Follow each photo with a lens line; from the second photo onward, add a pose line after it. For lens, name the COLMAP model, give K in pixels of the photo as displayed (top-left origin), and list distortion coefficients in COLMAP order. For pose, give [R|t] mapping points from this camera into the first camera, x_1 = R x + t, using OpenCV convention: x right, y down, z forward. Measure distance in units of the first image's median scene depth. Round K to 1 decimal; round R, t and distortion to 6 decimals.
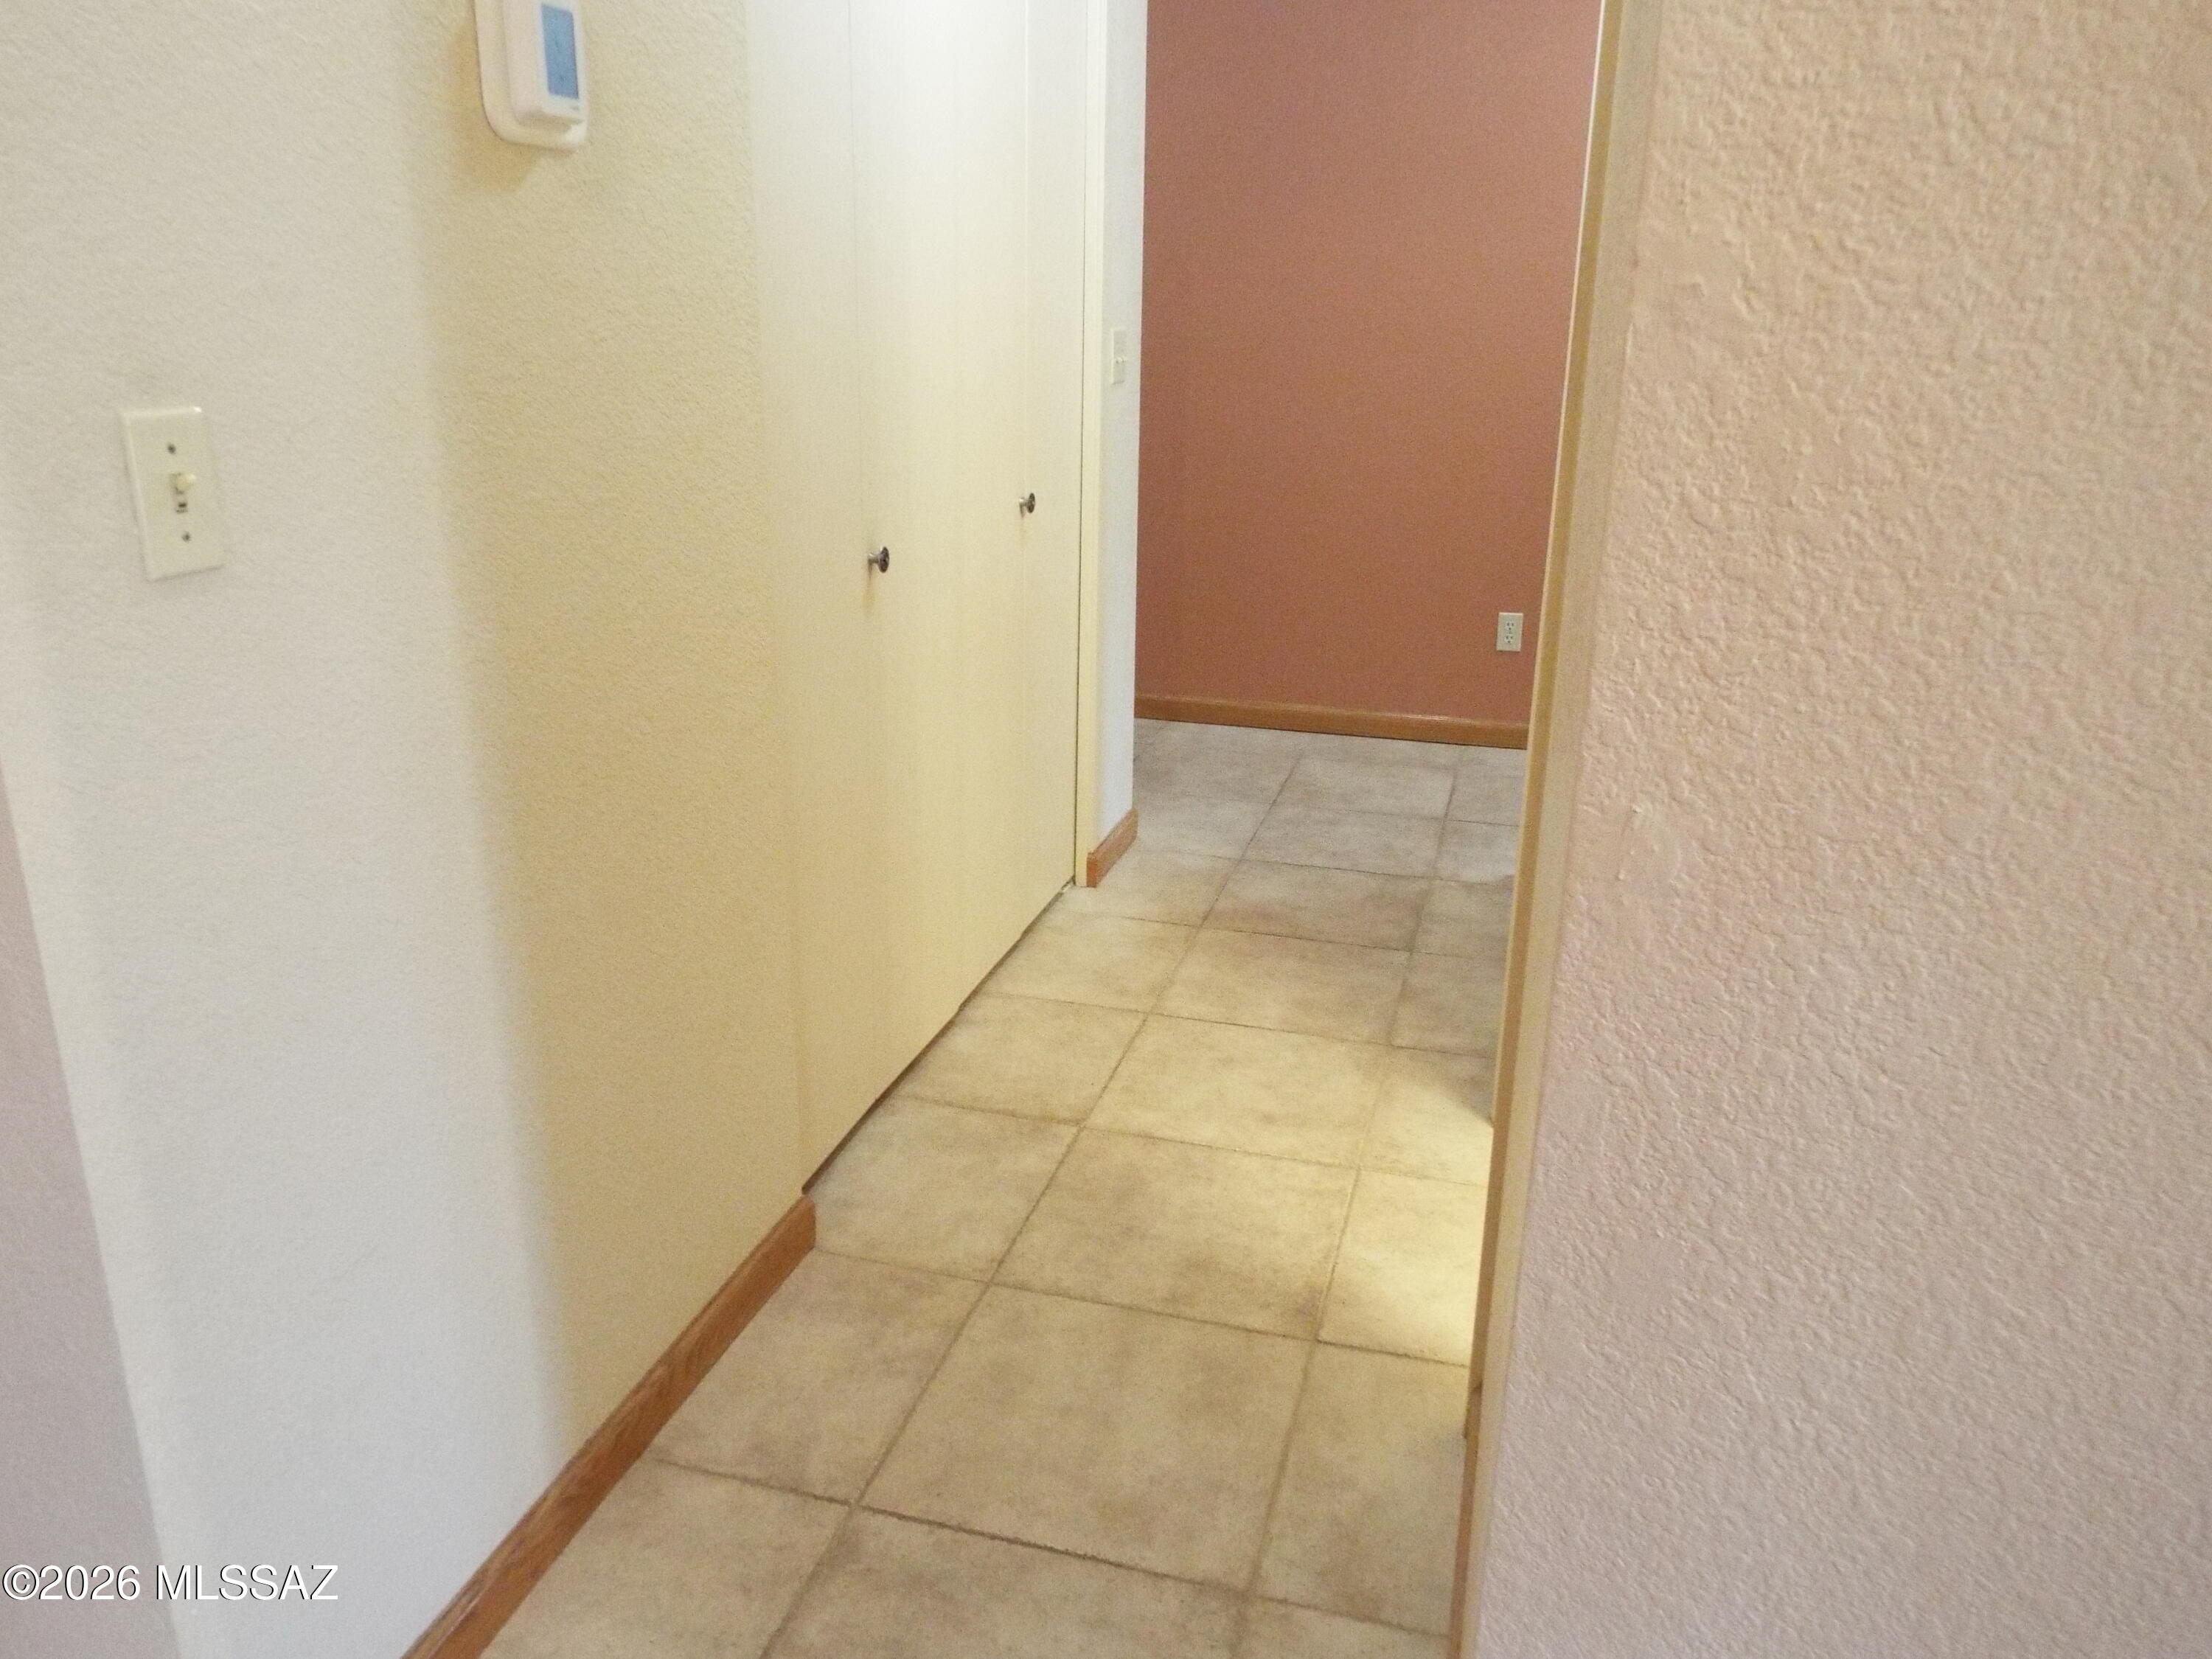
lens RADIAL K [[1597.3, 0, 1109.0], [0, 1597.3, 797.3], [0, 0, 1]] dist [-0.037638, 0.037890]
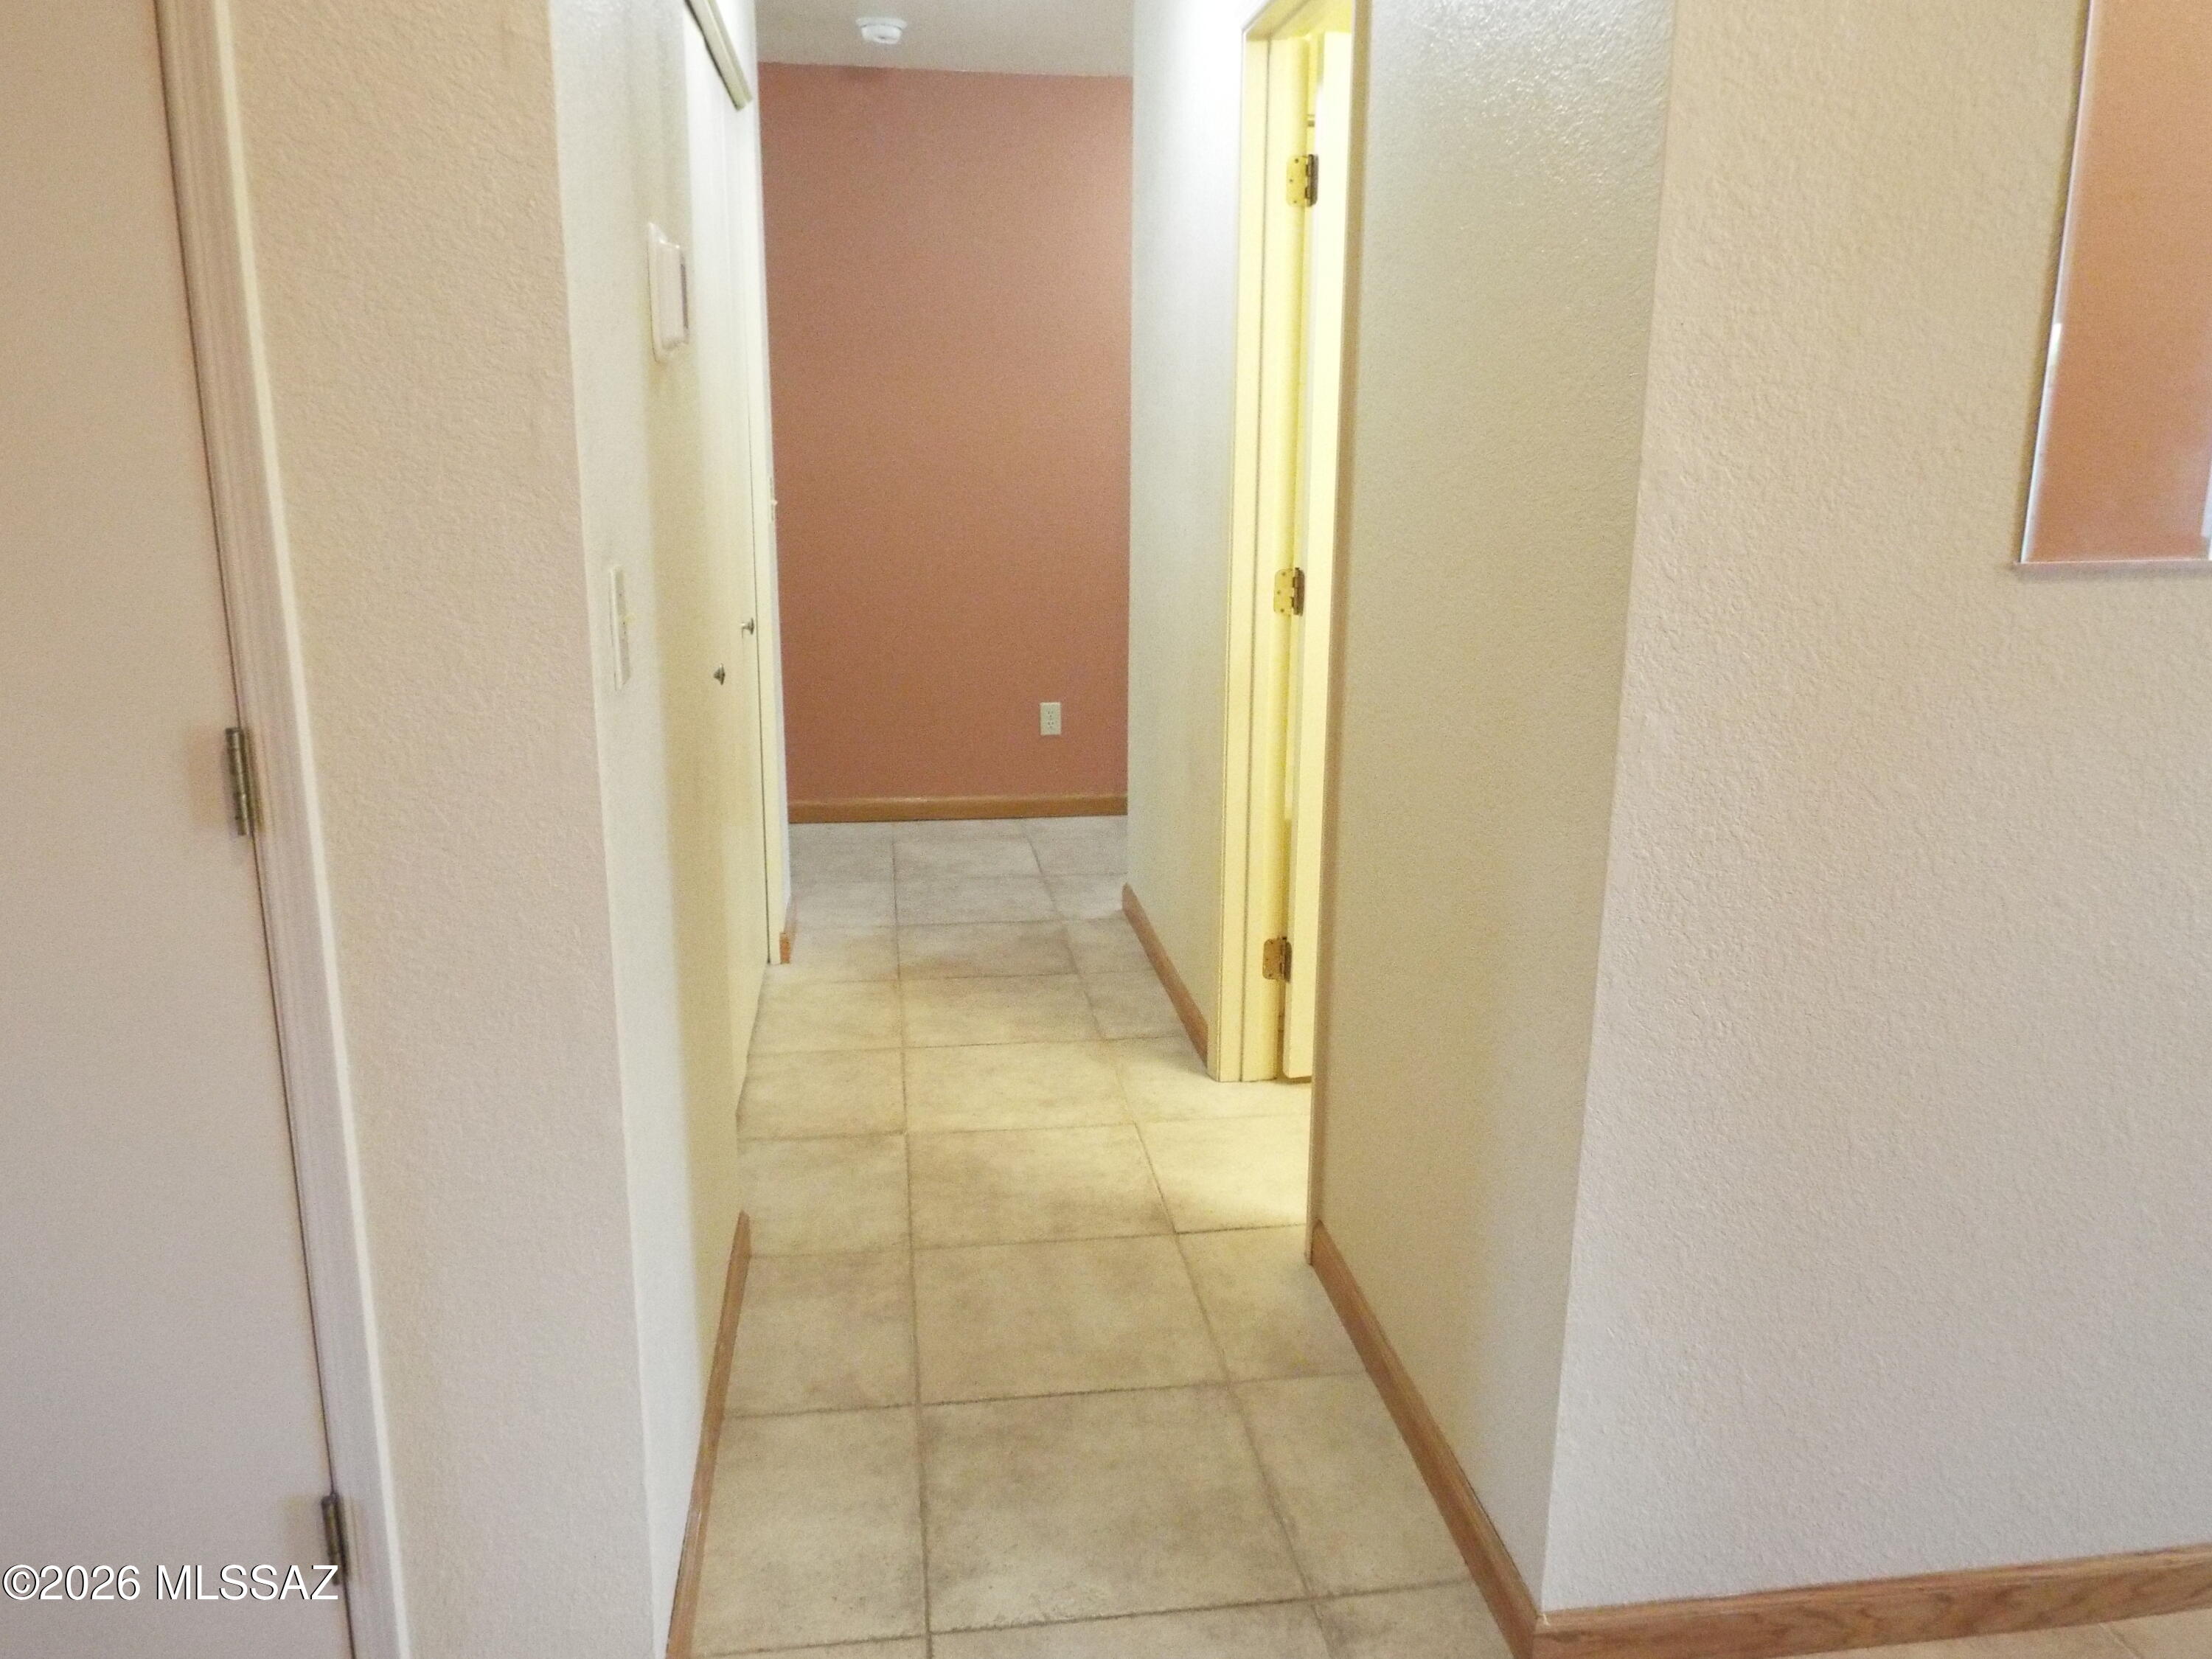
lens RADIAL K [[1597.3, 0, 1109.0], [0, 1597.3, 797.3], [0, 0, 1]] dist [-0.037638, 0.037890]
pose [[0.915446, -0.096762, 0.390635, -0.344746], [0.126494, 0.990653, -0.051047, 0.039459], [-0.382045, 0.096143, 0.919129, -0.191975]]
